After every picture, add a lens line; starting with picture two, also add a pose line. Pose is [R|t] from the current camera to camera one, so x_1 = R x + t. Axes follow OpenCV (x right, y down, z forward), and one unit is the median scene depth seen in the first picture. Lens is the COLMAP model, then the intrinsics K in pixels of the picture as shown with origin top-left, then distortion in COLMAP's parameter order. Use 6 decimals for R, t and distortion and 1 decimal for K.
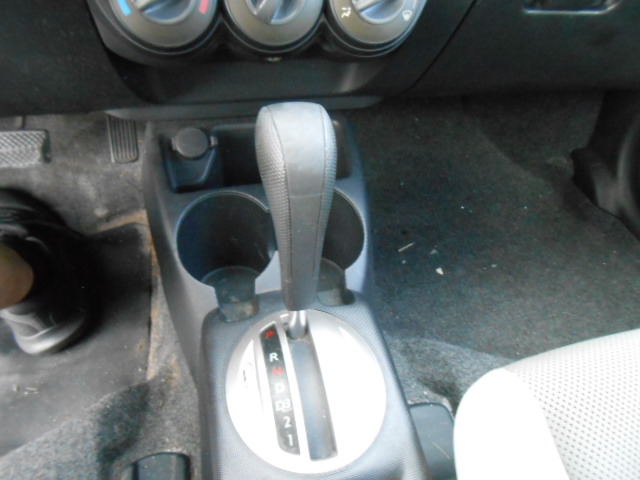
lens RADIAL K [[478.0, 0, 318.9], [0, 478.0, 239.4], [0, 0, 1]] dist [-0.035680, 0.023681]
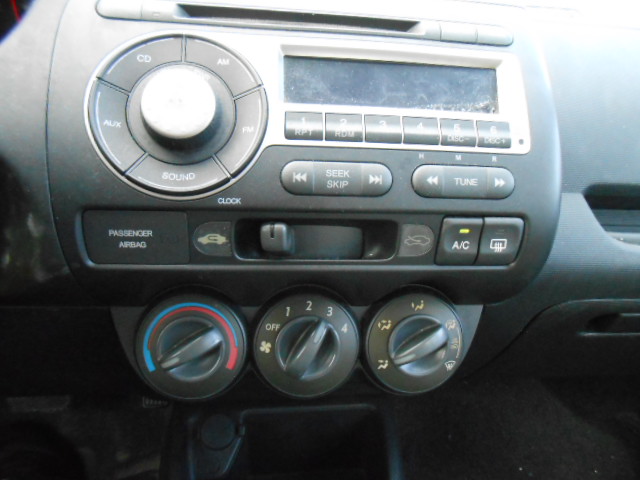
lens RADIAL K [[478.0, 0, 322.2], [0, 478.0, 241.7], [0, 0, 1]] dist [-0.035680, 0.023681]
pose [[0.995192, 0.027718, -0.093938, 0.012767], [-0.056509, 0.945878, -0.319565, -0.261973], [0.079996, 0.323337, 0.942897, 0.022643]]
